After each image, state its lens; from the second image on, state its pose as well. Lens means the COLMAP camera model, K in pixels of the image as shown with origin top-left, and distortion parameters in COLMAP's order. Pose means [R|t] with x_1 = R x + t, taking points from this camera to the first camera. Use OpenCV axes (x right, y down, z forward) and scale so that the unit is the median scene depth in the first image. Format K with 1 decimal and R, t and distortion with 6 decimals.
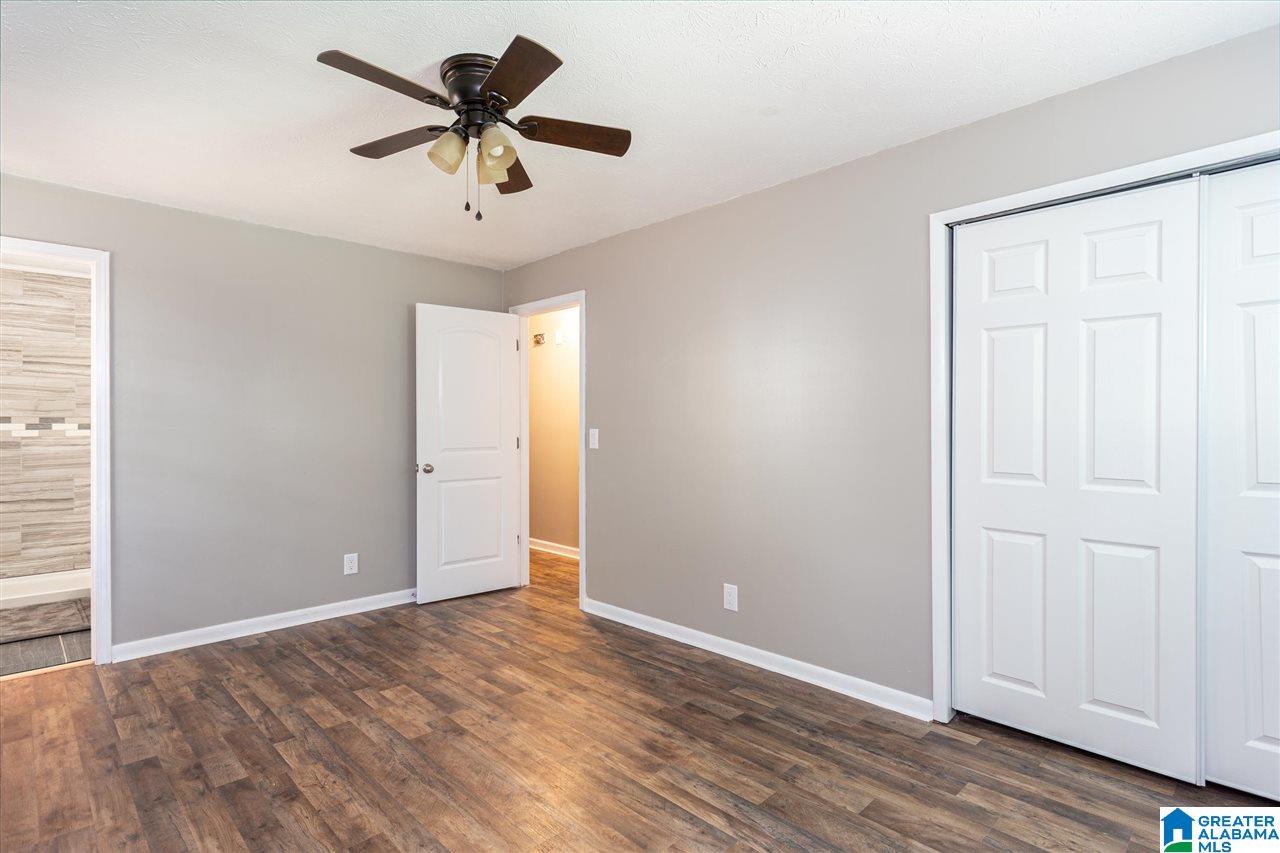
lens RADIAL K [[623.2, 0, 628.4], [0, 623.2, 423.0], [0, 0, 1]] dist [-0.002122, 0.004677]
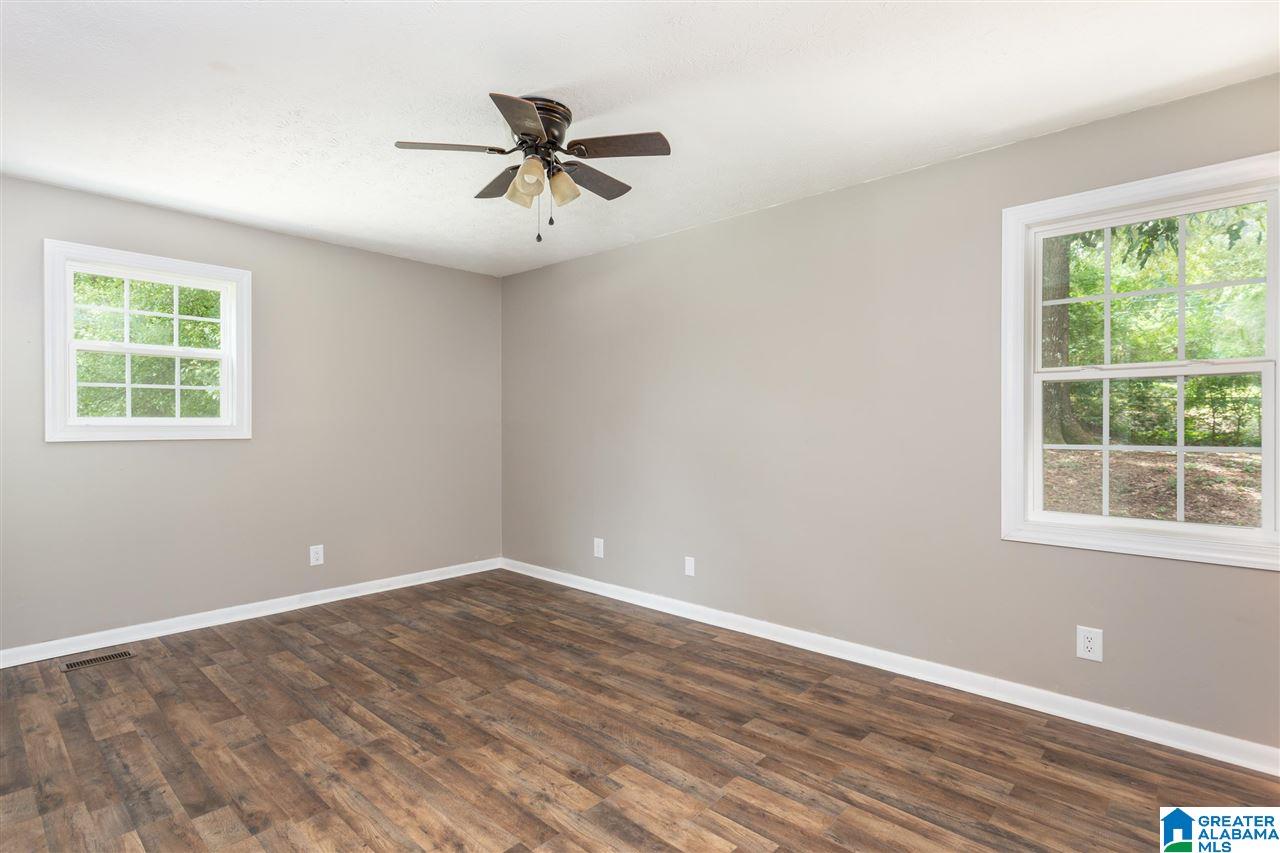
lens RADIAL K [[623.2, 0, 635.7], [0, 623.2, 422.0], [0, 0, 1]] dist [-0.002122, 0.004677]
pose [[-0.998106, 0.000822, -0.061518, -0.320994], [0.001307, 0.999968, -0.007837, 0.013427], [0.061509, -0.007903, -0.998075, 1.996598]]
